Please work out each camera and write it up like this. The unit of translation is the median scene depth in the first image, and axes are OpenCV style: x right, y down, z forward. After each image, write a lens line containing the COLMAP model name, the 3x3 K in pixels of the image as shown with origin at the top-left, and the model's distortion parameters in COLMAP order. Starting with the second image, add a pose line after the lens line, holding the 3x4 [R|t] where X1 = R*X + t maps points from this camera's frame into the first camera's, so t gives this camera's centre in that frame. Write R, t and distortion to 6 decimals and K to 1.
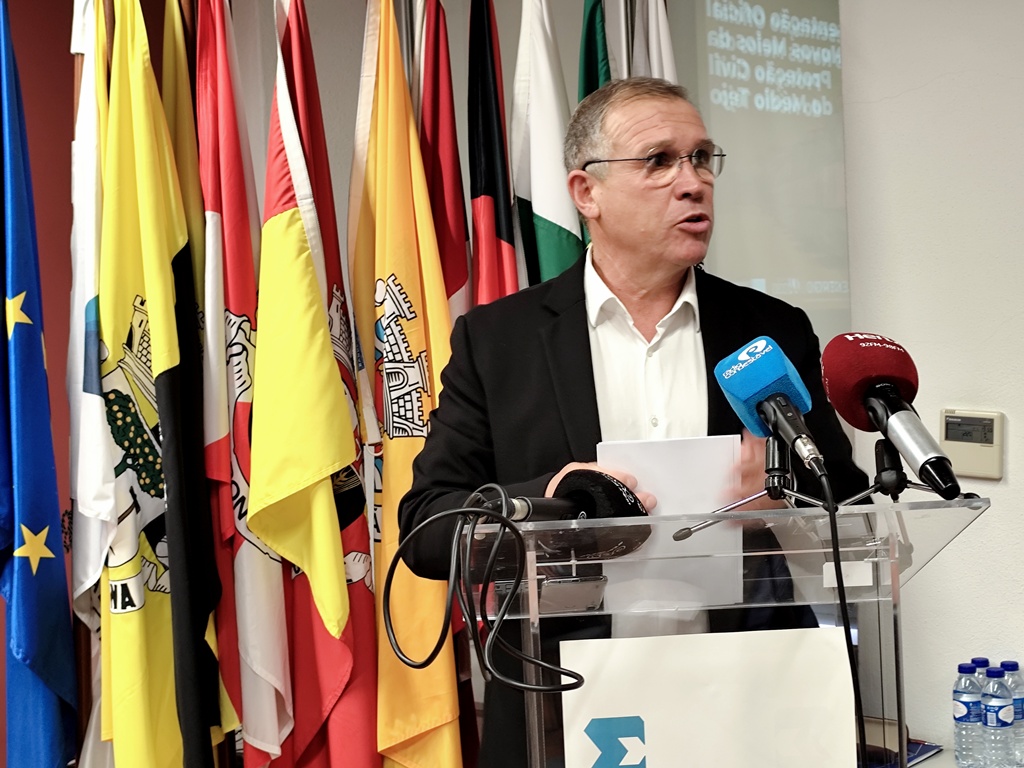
lens RADIAL K [[1539.8, 0, 510.8], [0, 1539.8, 383.2], [0, 0, 1]] dist [0.120372, 0.000000]
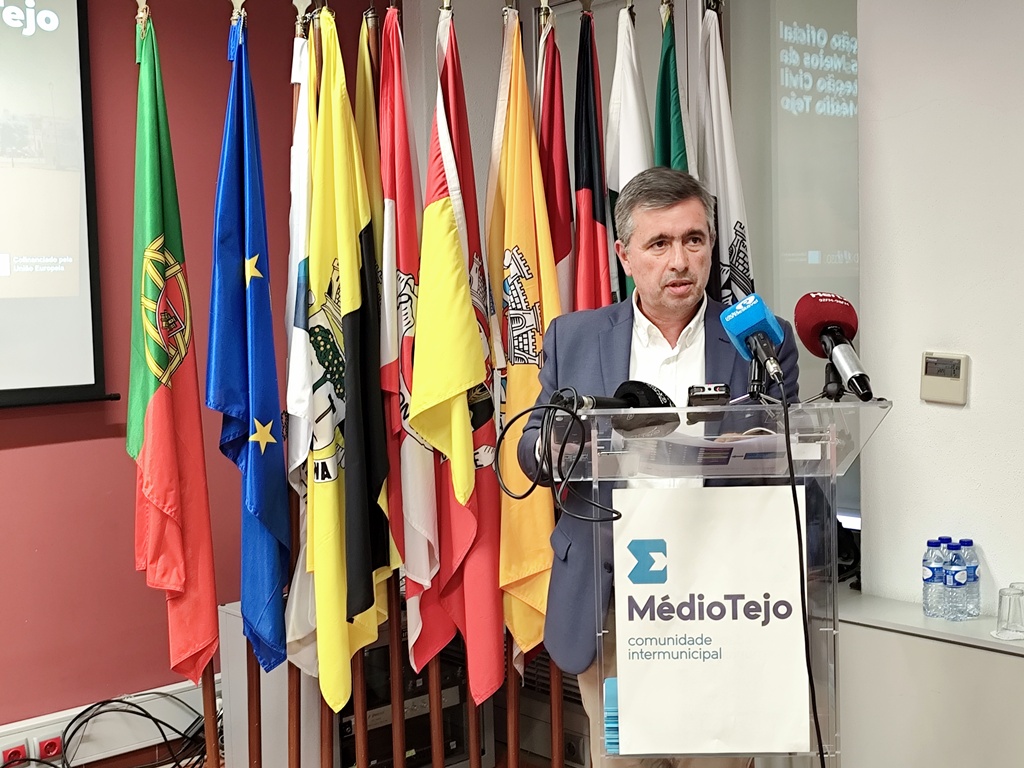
lens RADIAL K [[1316.1, 0, 512.1], [0, 1316.1, 383.6], [0, 0, 1]] dist [0.130147, 0.000000]
pose [[0.995936, 0.024055, -0.086793, 0.025148], [-0.020825, 0.999064, 0.037927, 0.007874], [0.087624, -0.035965, 0.995504, -0.180624]]
